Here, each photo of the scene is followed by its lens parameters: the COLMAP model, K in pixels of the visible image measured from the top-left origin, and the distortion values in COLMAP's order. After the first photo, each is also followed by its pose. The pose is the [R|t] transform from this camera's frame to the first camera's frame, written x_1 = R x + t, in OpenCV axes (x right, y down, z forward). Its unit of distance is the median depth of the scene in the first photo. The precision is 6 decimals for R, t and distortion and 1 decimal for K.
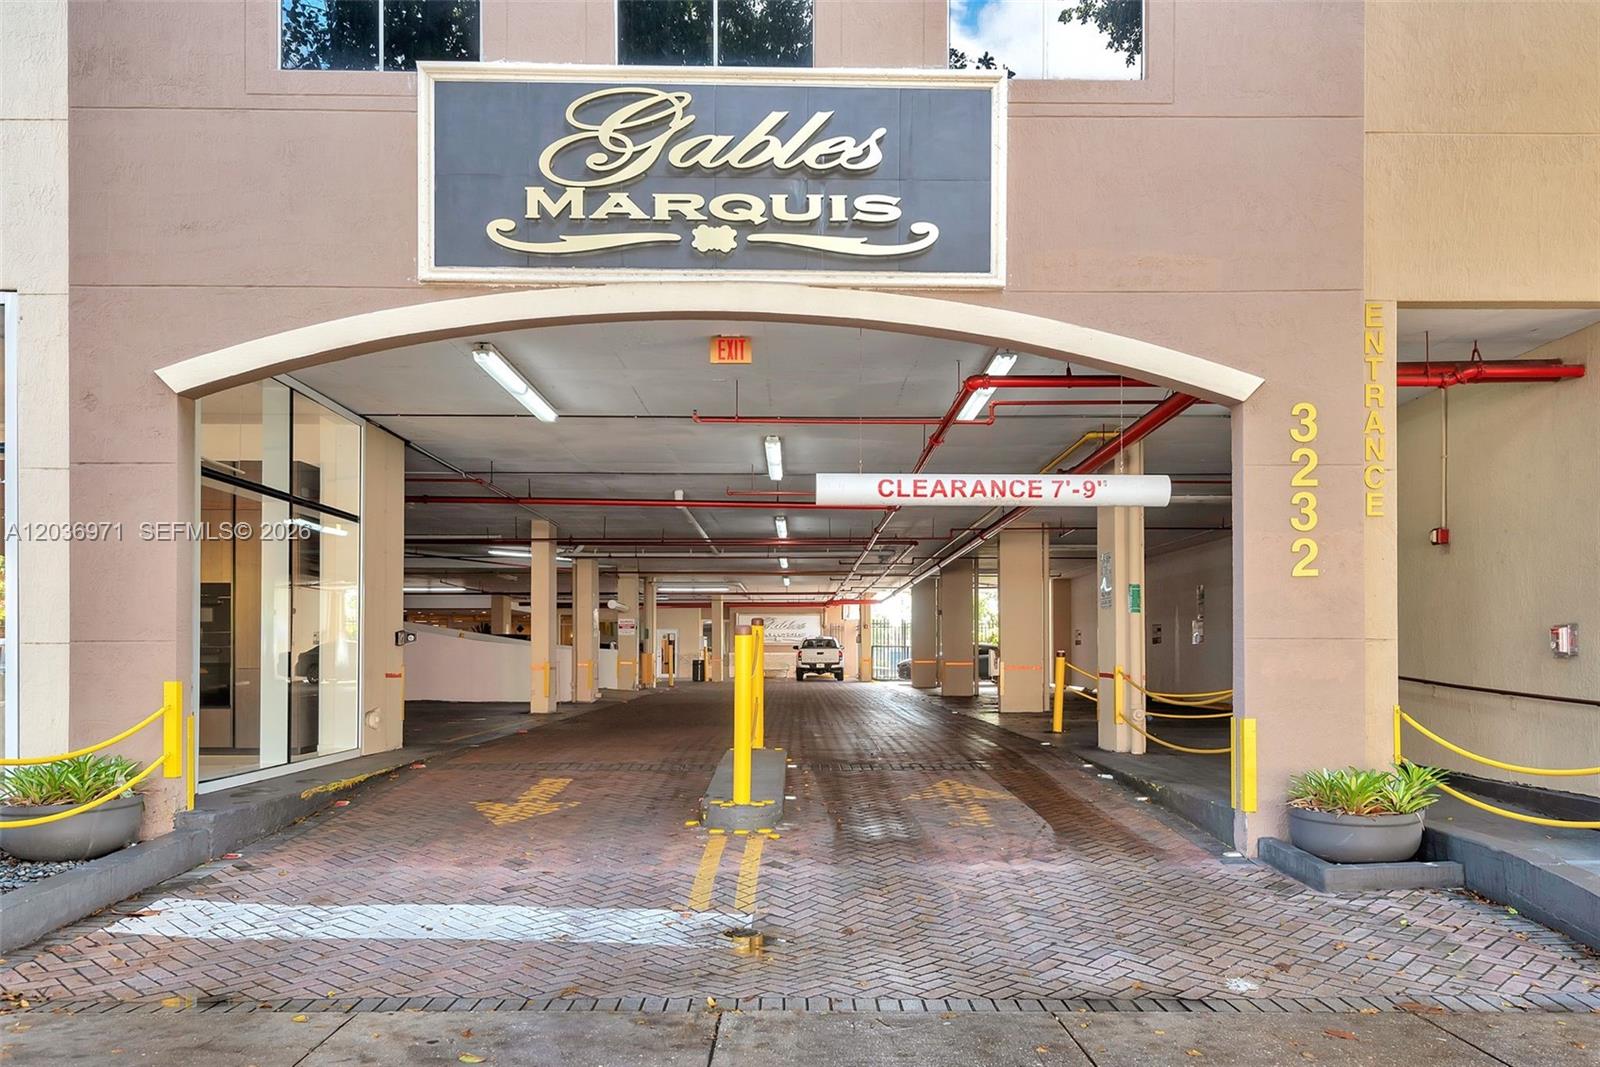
lens RADIAL K [[1209.8, 0, 798.0], [0, 1209.8, 595.0], [0, 0, 1]] dist [0.024527, -0.018103]
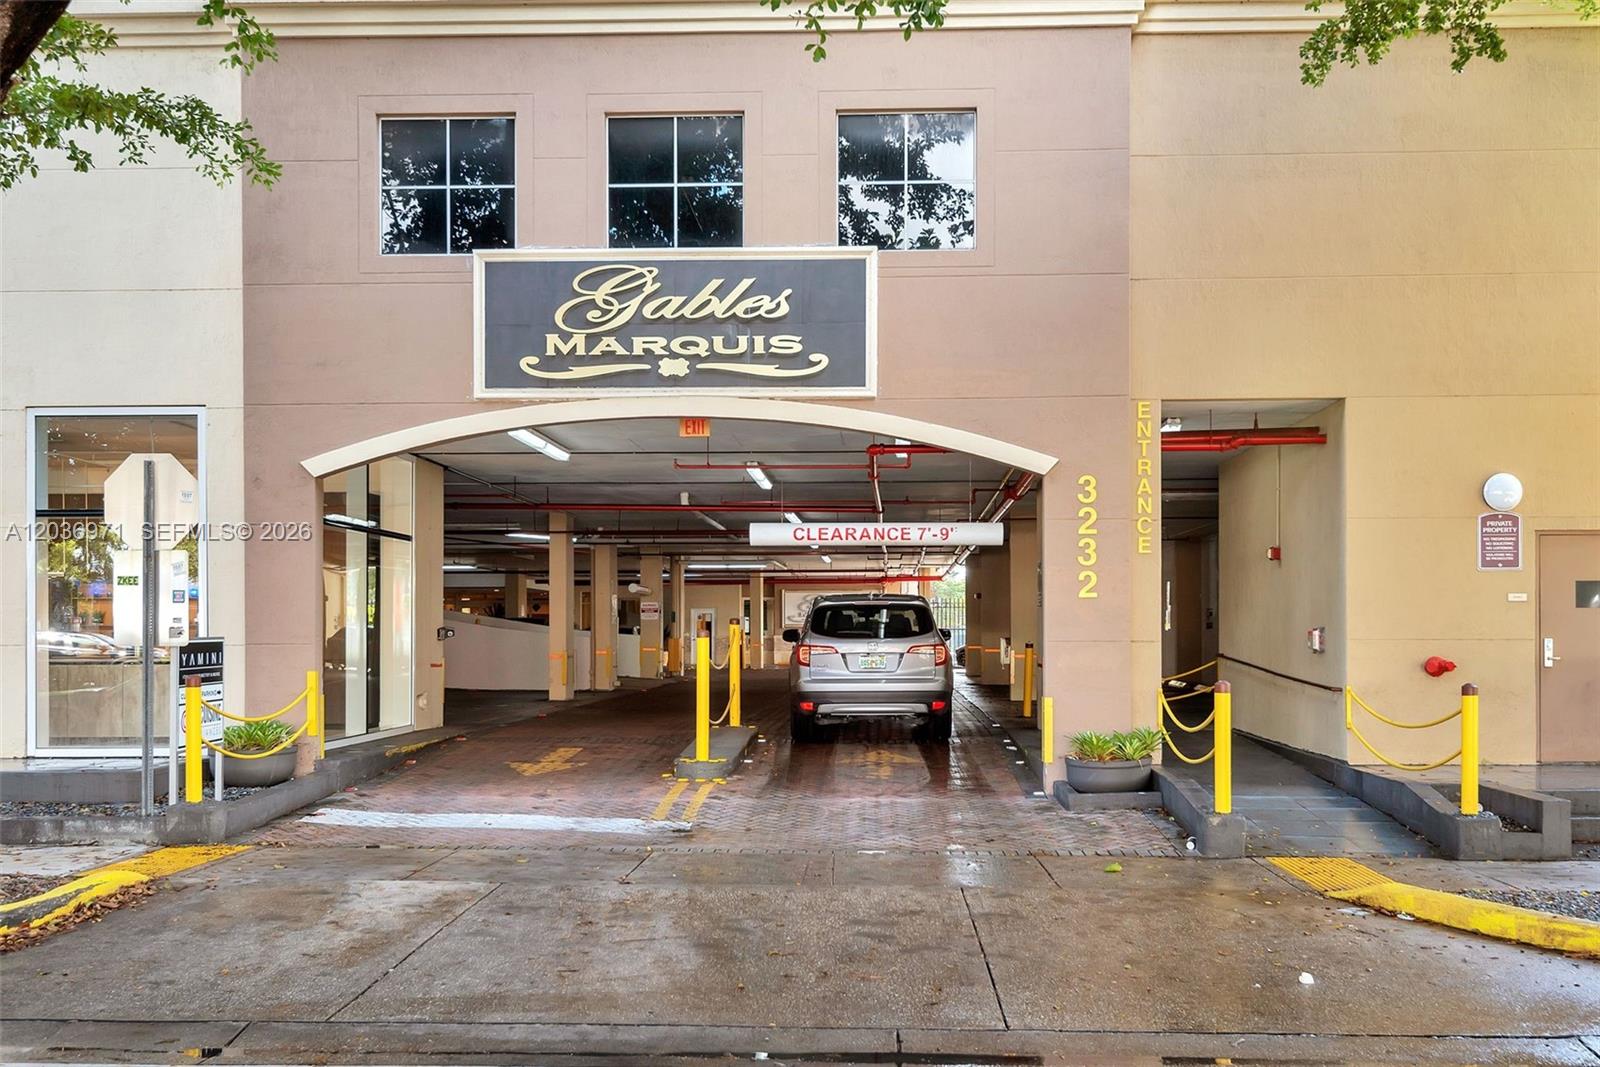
lens RADIAL K [[1607.9, 0, 801.9], [0, 1607.9, 533.5], [0, 0, 1]] dist [-0.012289, 0.000000]
pose [[0.998166, -0.004969, -0.060340, 0.197792], [0.004264, 0.999921, -0.011794, -0.069986], [0.060394, 0.011515, 0.998108, -0.905825]]
